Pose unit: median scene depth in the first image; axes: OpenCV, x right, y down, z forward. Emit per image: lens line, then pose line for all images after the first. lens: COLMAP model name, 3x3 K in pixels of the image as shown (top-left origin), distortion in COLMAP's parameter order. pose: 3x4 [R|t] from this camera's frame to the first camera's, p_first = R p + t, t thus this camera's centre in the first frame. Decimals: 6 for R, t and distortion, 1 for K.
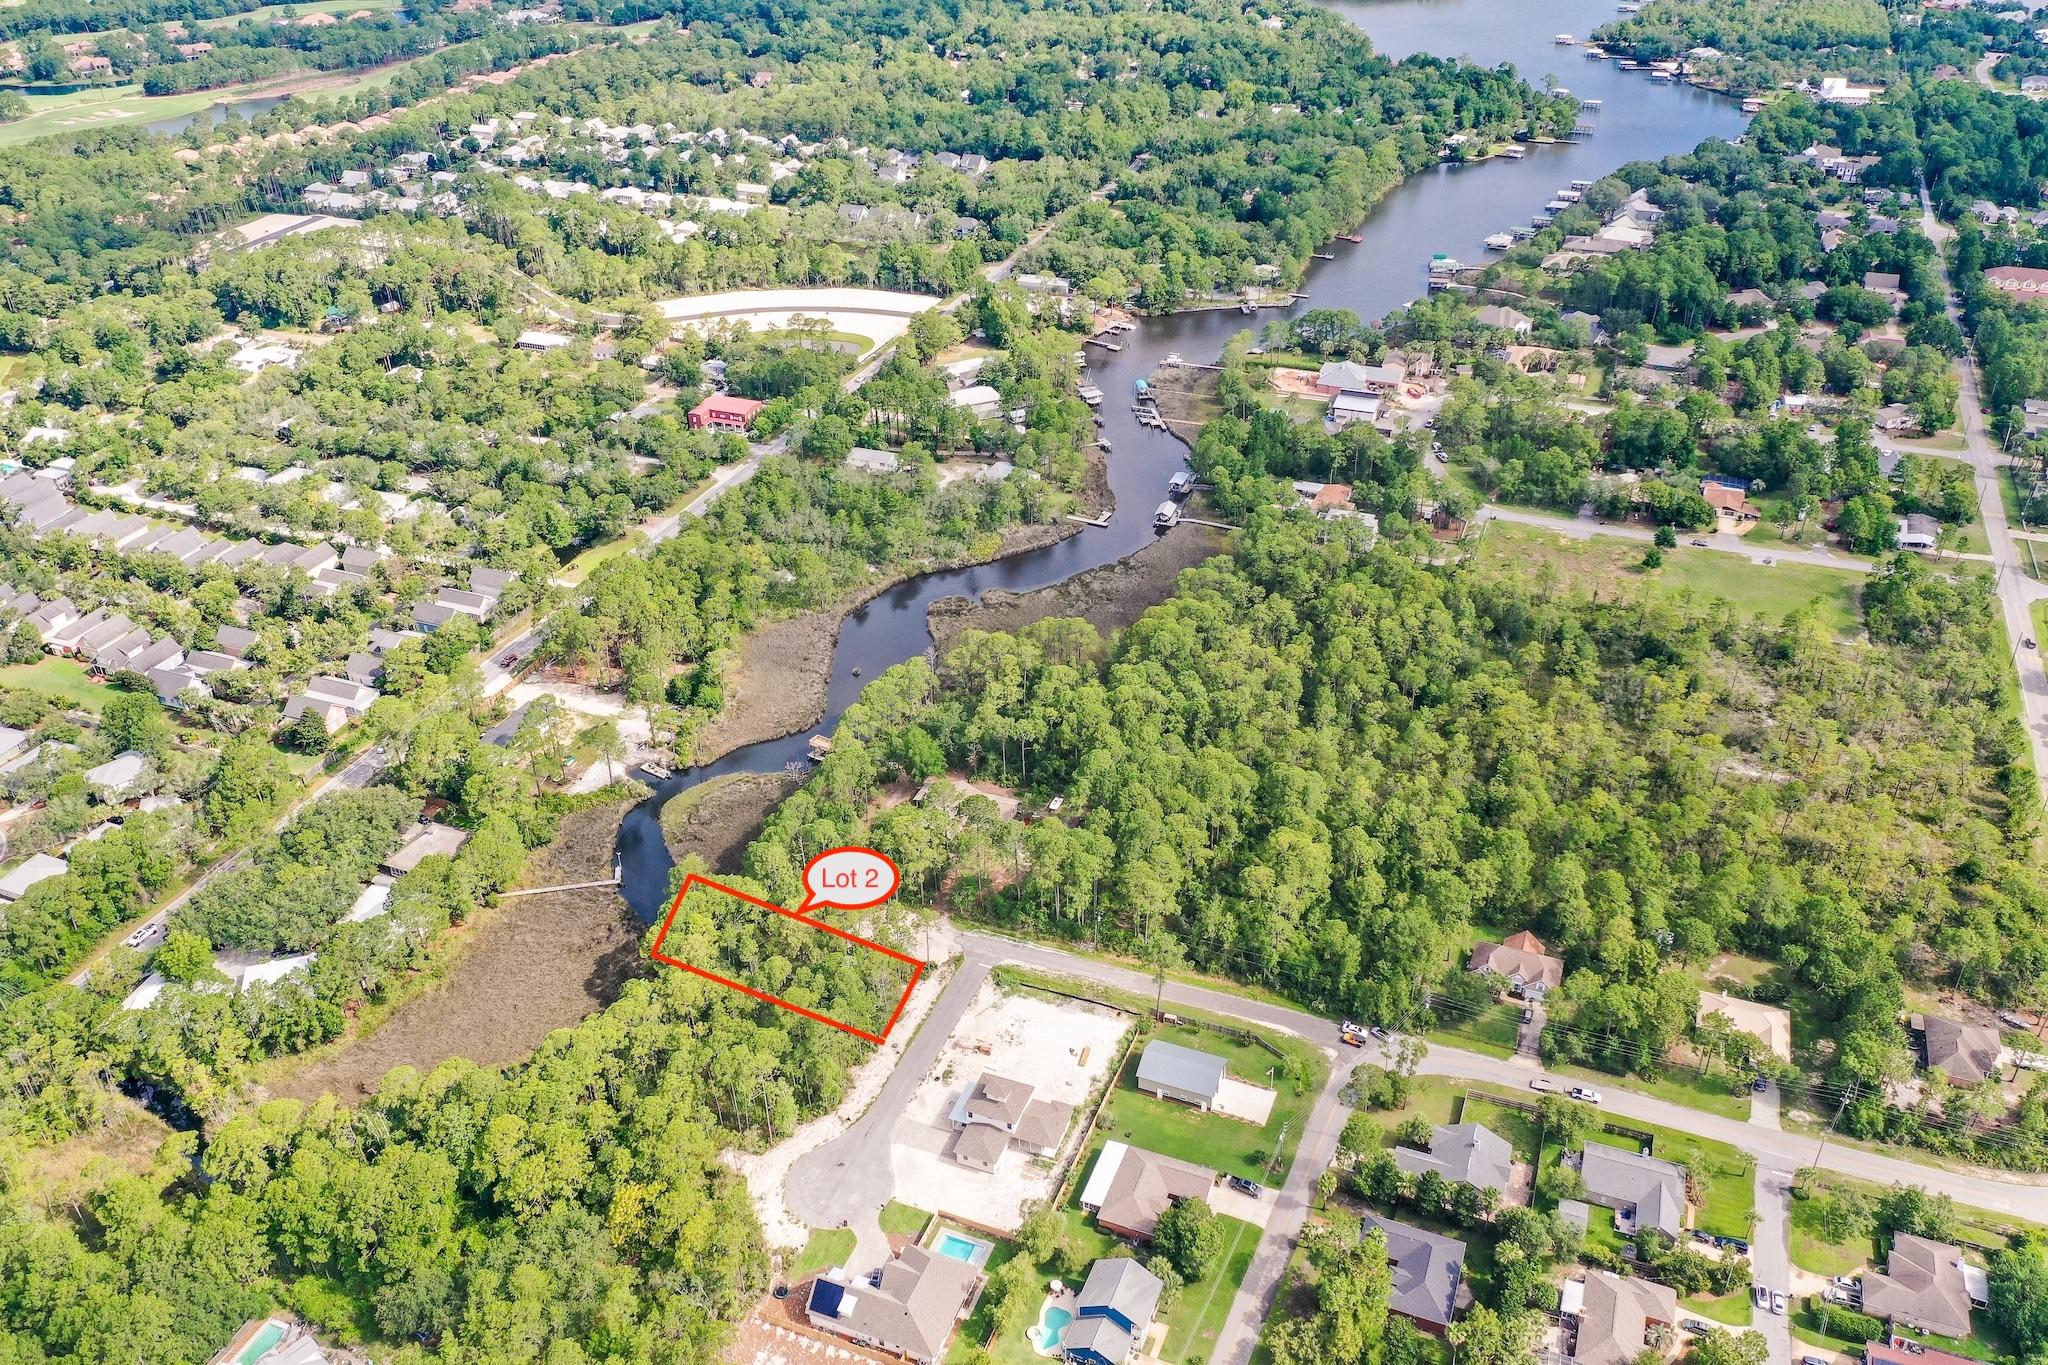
lens RADIAL K [[1608.0, 0, 1034.4], [0, 1608.0, 686.3], [0, 0, 1]] dist [0.005585, -0.000719]
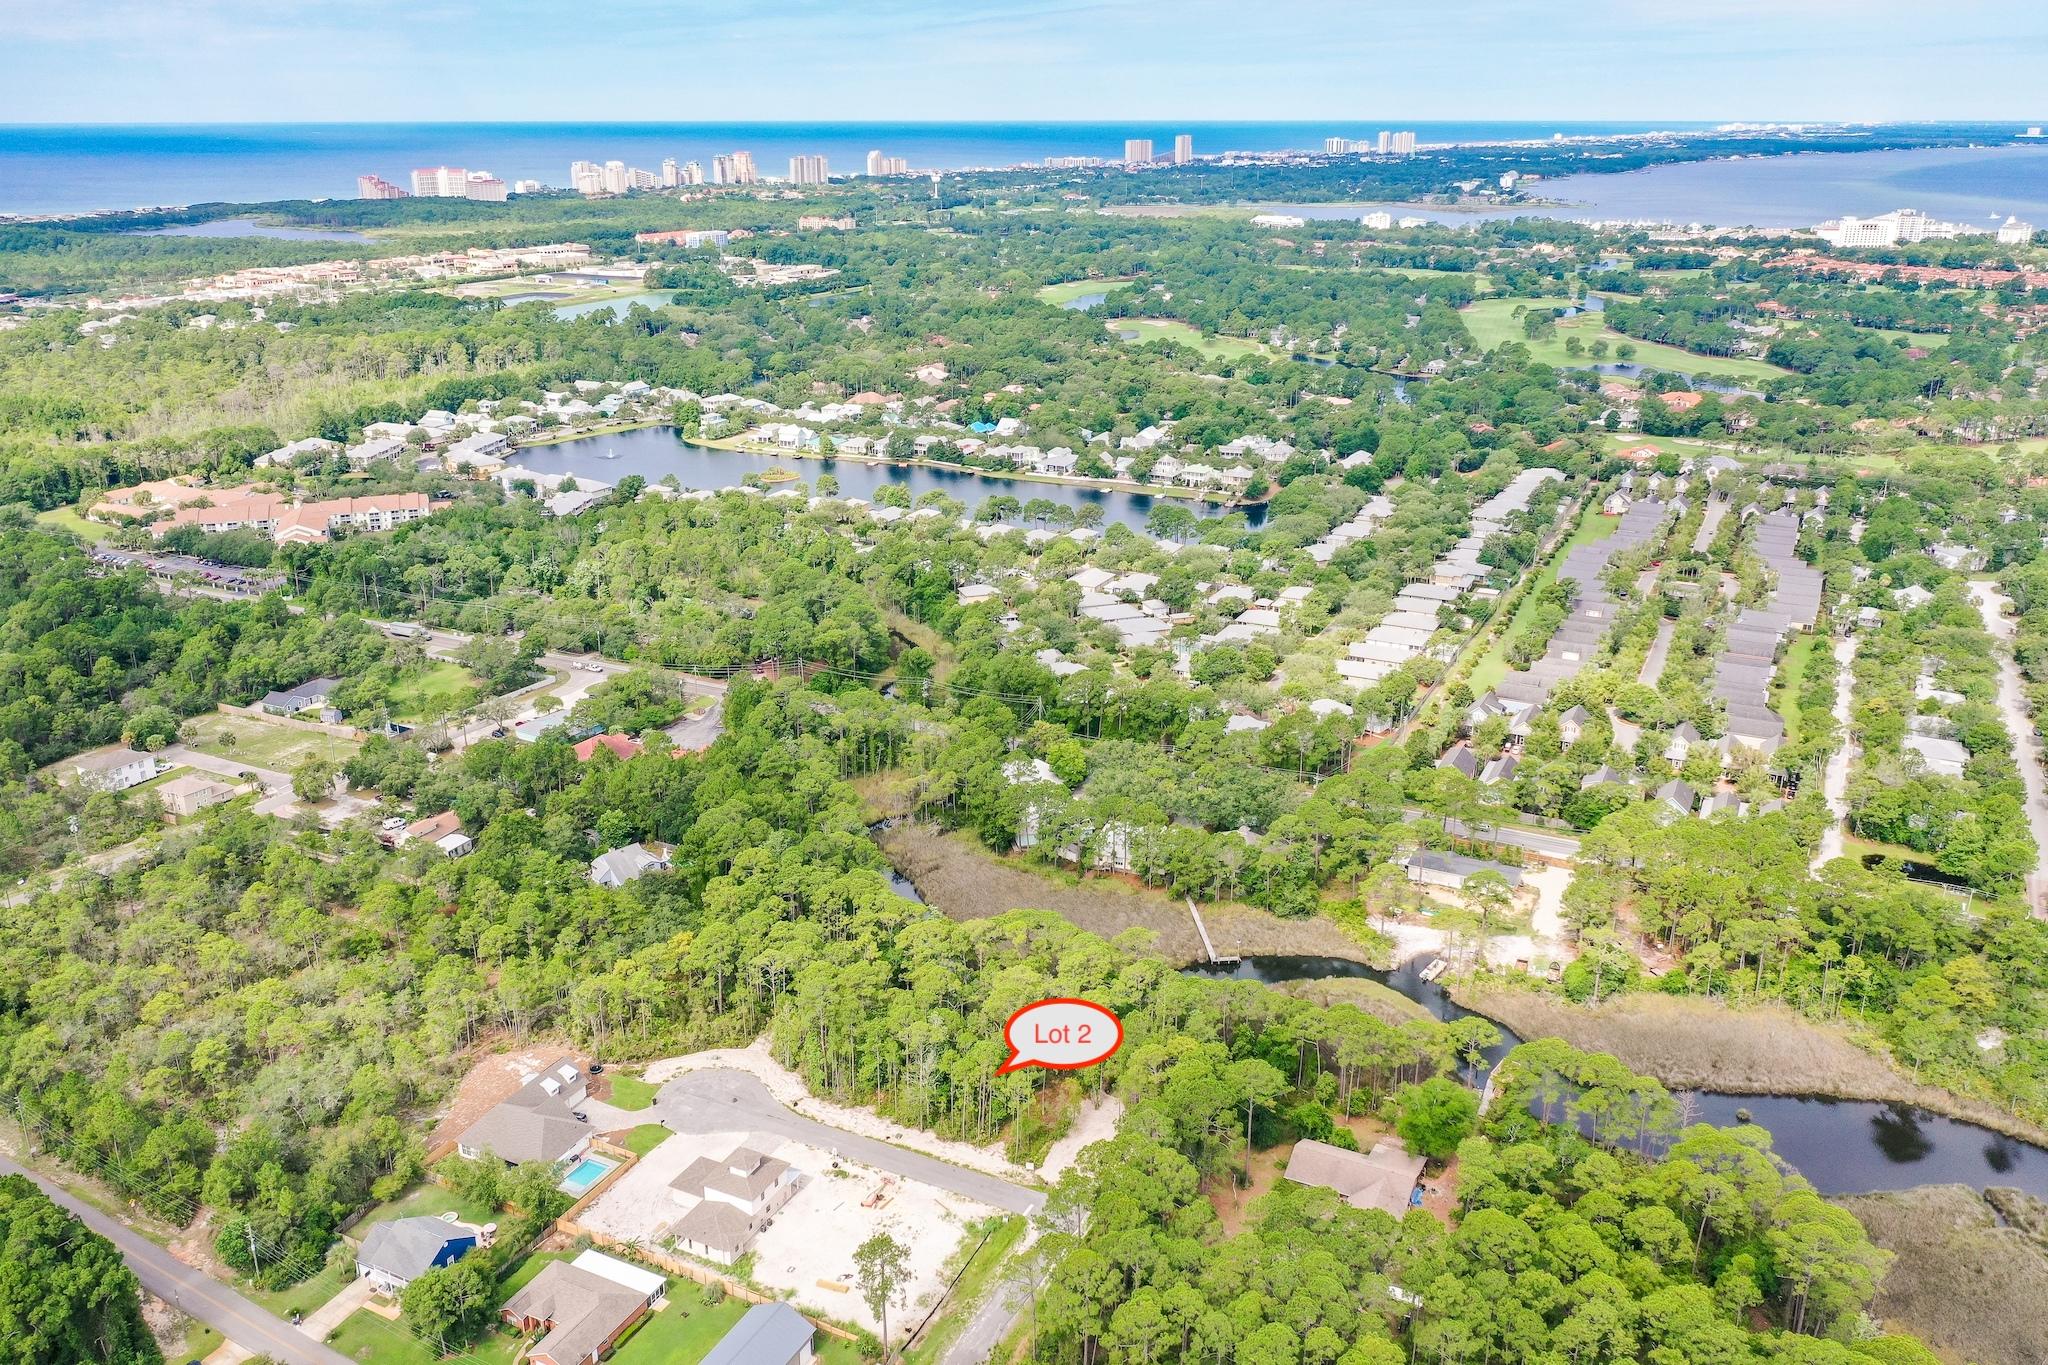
lens RADIAL K [[1608.0, 0, 1032.6], [0, 1608.0, 676.9], [0, 0, 1]] dist [0.005585, -0.000719]
pose [[-0.083928, 0.331680, -0.939651, 0.367905], [-0.528273, 0.784749, 0.324186, -0.163518], [0.844917, 0.523600, 0.109355, 0.499232]]
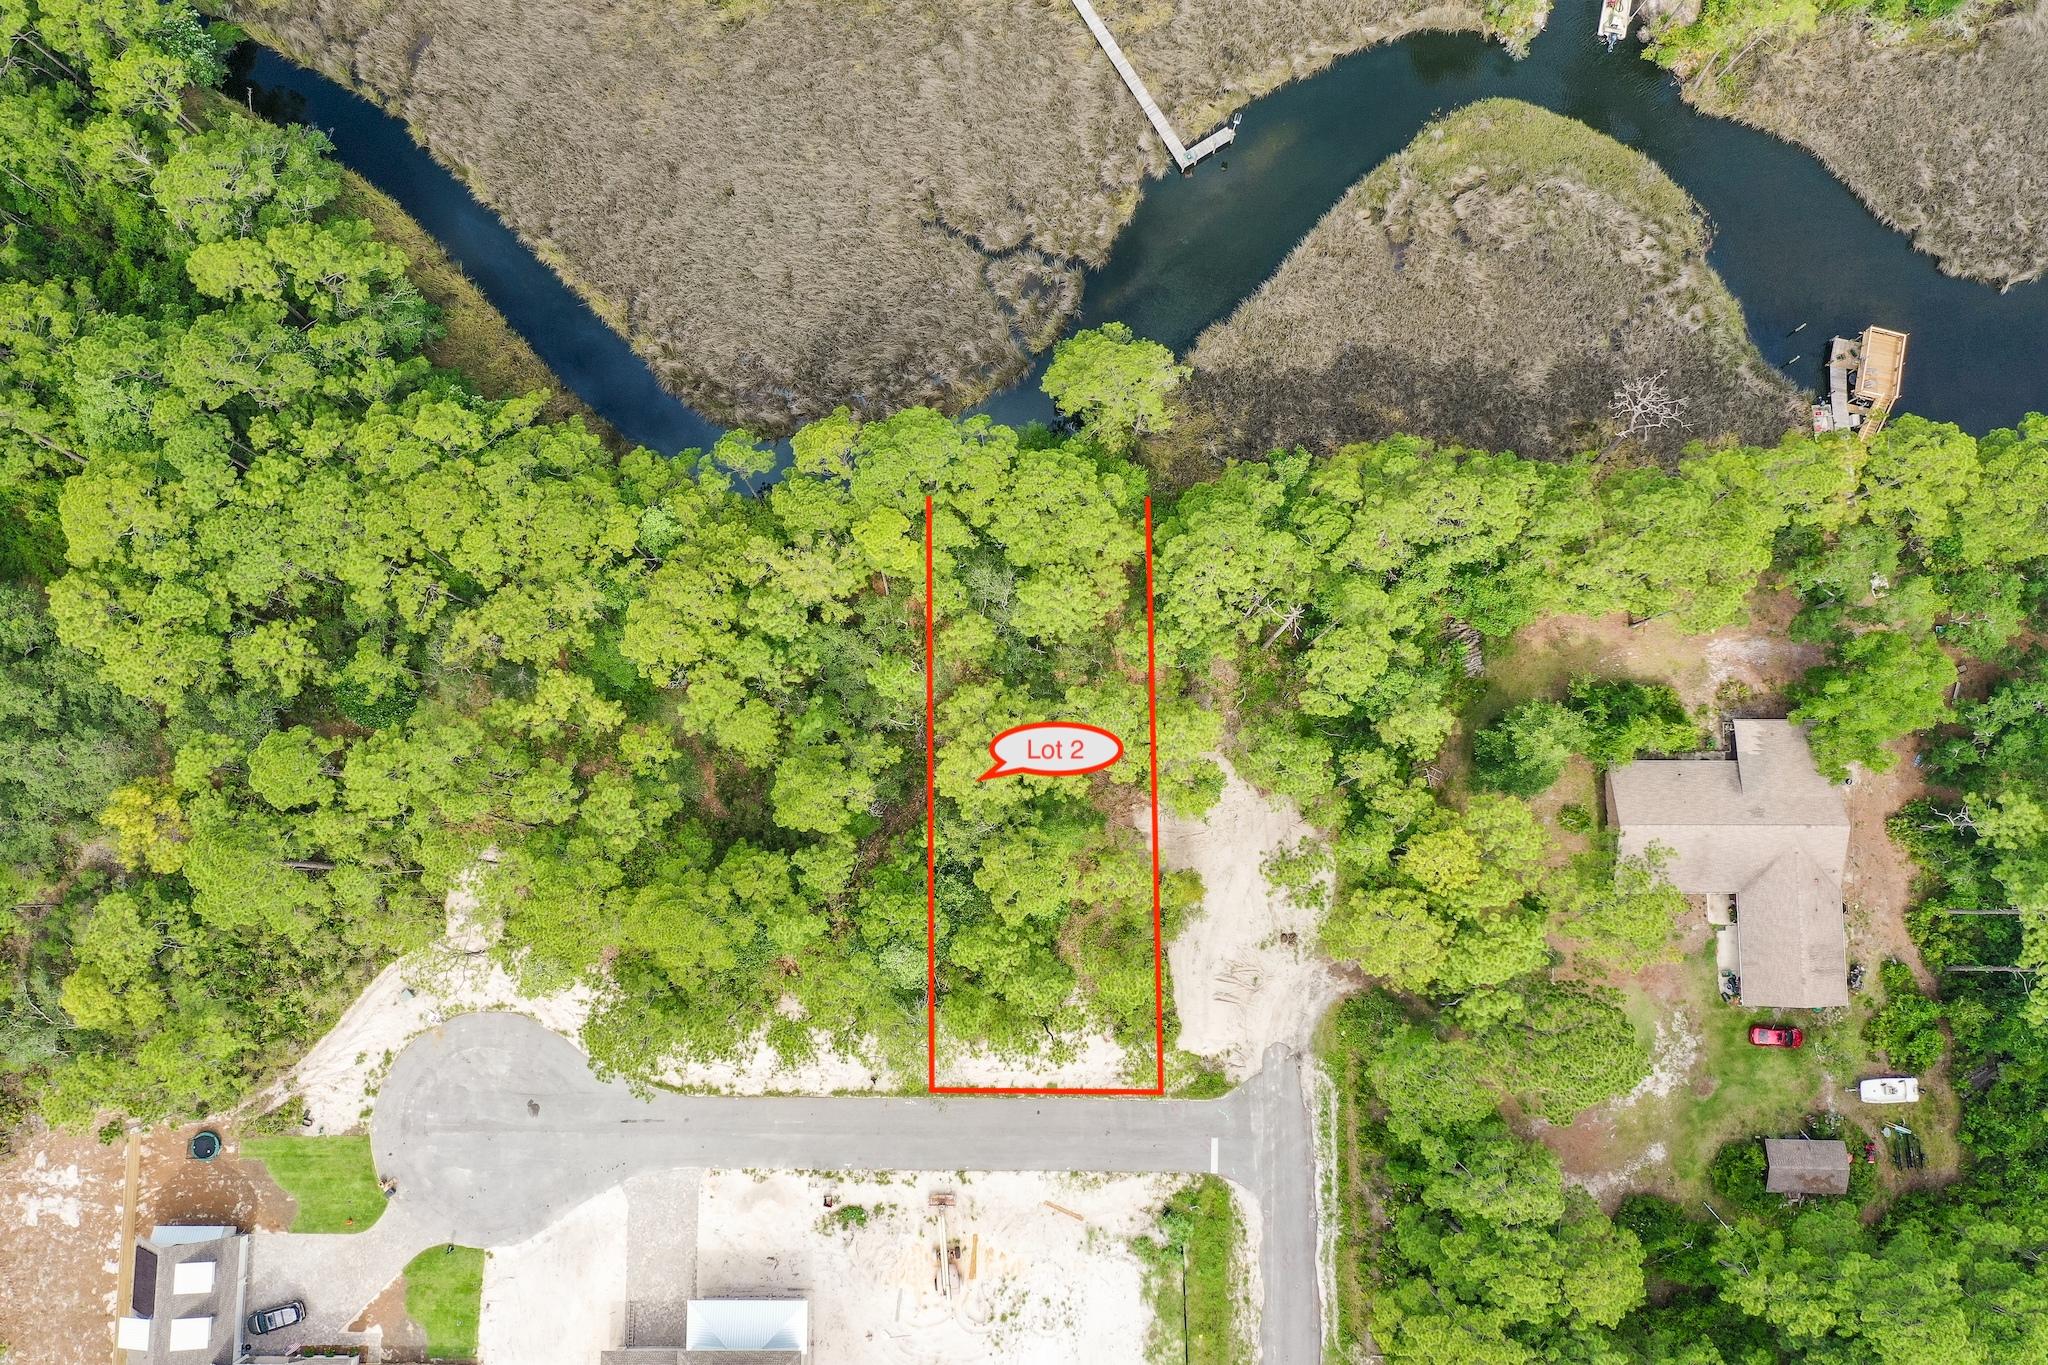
lens RADIAL K [[1608.0, 0, 1024.7], [0, 1608.0, 681.4], [0, 0, 1]] dist [0.005585, -0.000719]
pose [[0.358951, 0.927823, -0.101486, -0.074618], [-0.492898, 0.280769, 0.823541, -0.107762], [0.792594, -0.245588, 0.558105, 0.481575]]
